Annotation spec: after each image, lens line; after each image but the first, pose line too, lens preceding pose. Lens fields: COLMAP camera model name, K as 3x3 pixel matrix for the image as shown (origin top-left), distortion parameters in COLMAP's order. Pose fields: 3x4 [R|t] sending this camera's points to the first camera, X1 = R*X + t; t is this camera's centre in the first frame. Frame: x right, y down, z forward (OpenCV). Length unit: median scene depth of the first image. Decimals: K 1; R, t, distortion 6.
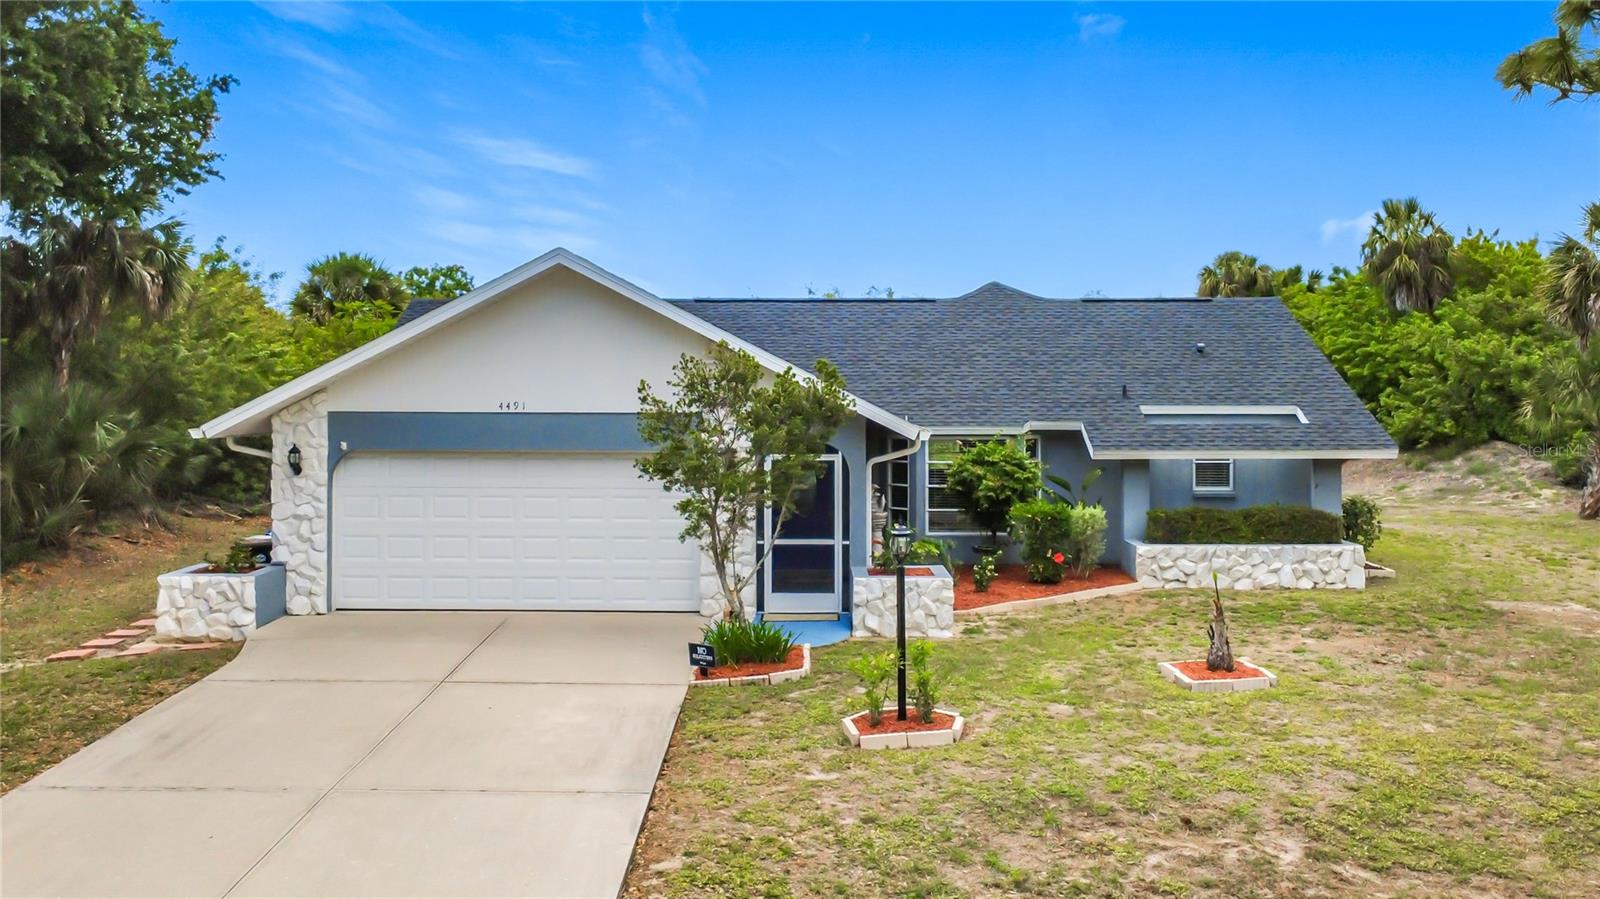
lens RADIAL K [[1369.8, 0, 799.6], [0, 1369.8, 349.0], [0, 0, 1]] dist [0.002565, -0.004388]
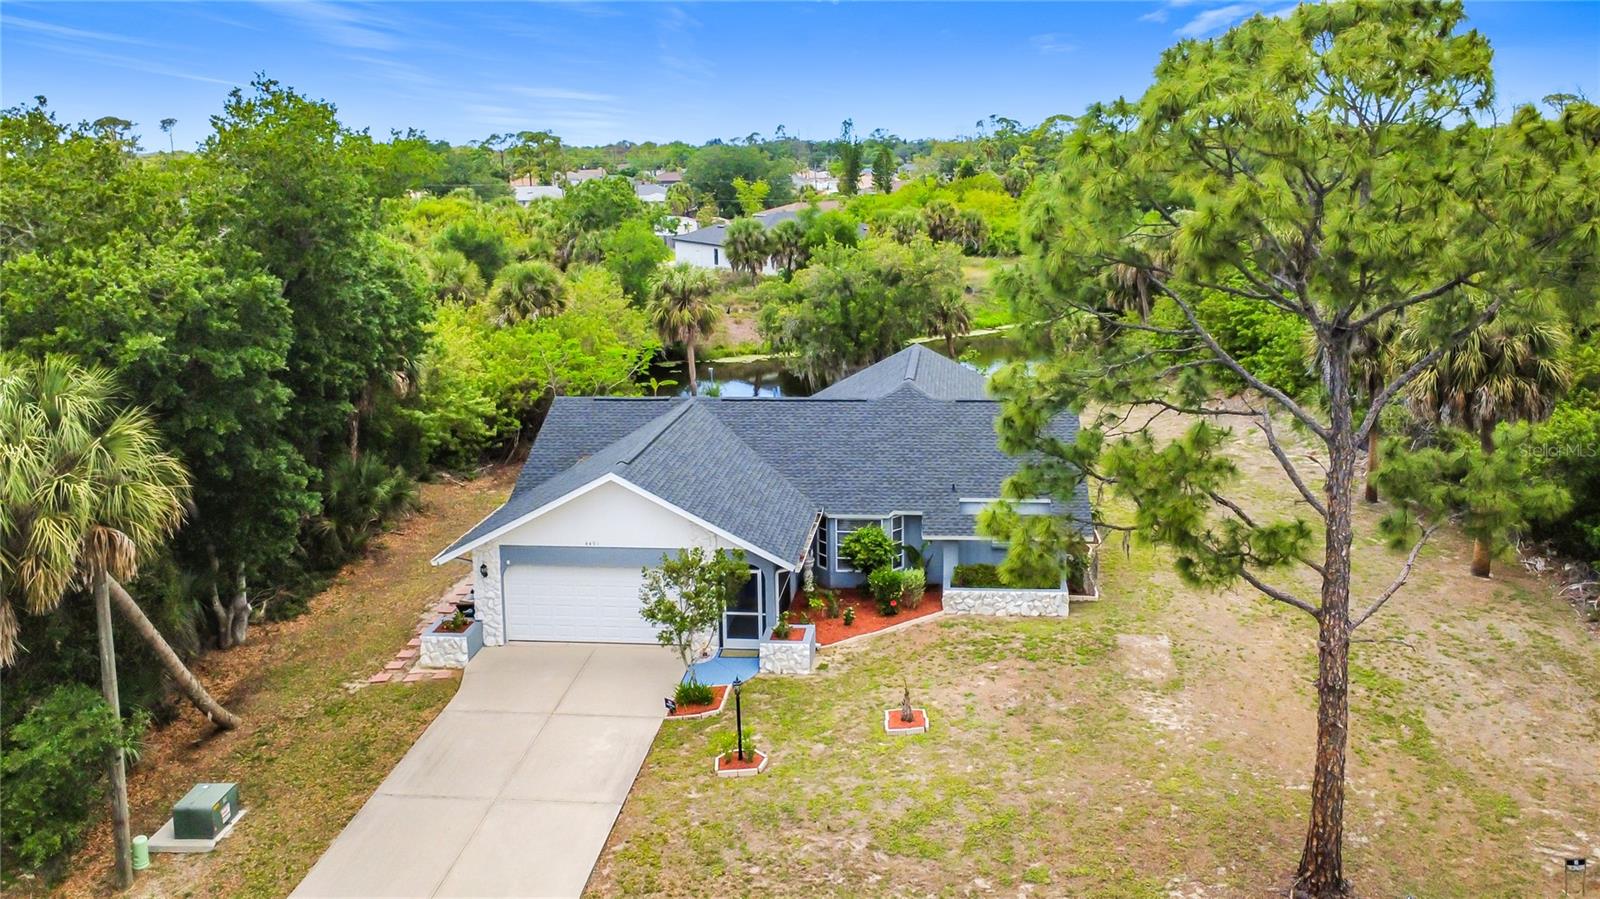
lens RADIAL K [[1203.1, 0, 867.8], [0, 1203.1, 291.2], [0, 0, 1]] dist [0.003474, -0.001657]
pose [[0.997561, -0.005306, -0.069595, 0.318920], [0.015115, 0.989869, 0.141179, -0.581504], [0.068141, -0.141887, 0.987535, -0.639547]]
